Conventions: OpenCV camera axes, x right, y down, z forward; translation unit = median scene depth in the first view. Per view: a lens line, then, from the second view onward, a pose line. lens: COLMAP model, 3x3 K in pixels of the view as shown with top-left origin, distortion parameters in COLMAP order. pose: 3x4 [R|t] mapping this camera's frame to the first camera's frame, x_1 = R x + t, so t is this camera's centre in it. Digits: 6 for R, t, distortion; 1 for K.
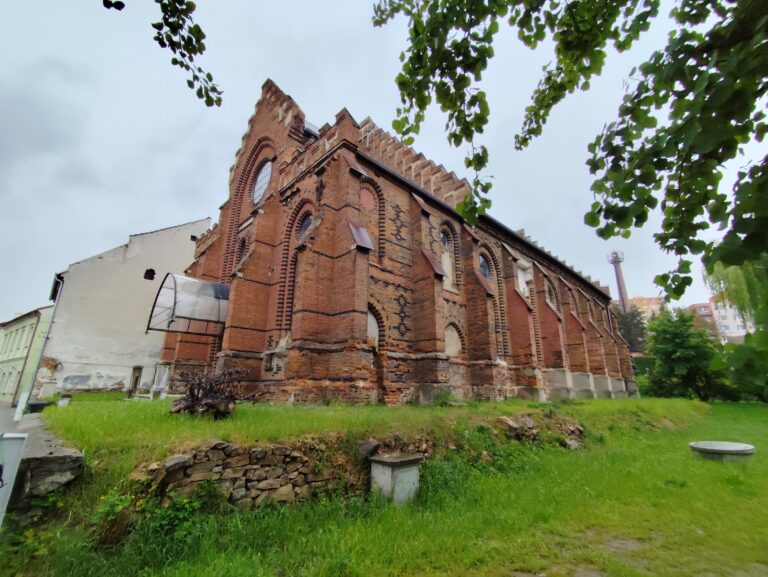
lens RADIAL K [[336.5, 0, 378.8], [0, 336.5, 298.1], [0, 0, 1]] dist [0.000682, 0.000232]
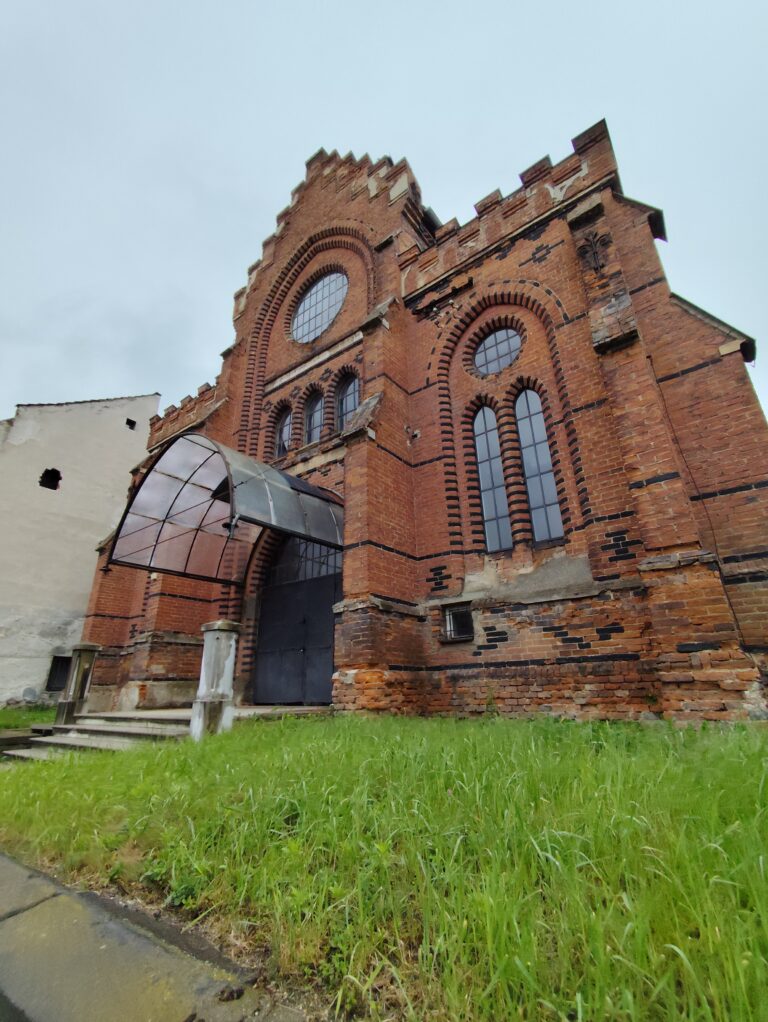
lens RADIAL K [[447.8, 0, 384.0], [0, 447.8, 511.0], [0, 0, 1]] dist [0.000682, 0.000232]
pose [[0.986879, 0.020198, 0.160191, -0.447532], [-0.002531, 0.993958, -0.109728, 0.094059], [-0.161440, 0.107883, 0.980968, 0.367204]]
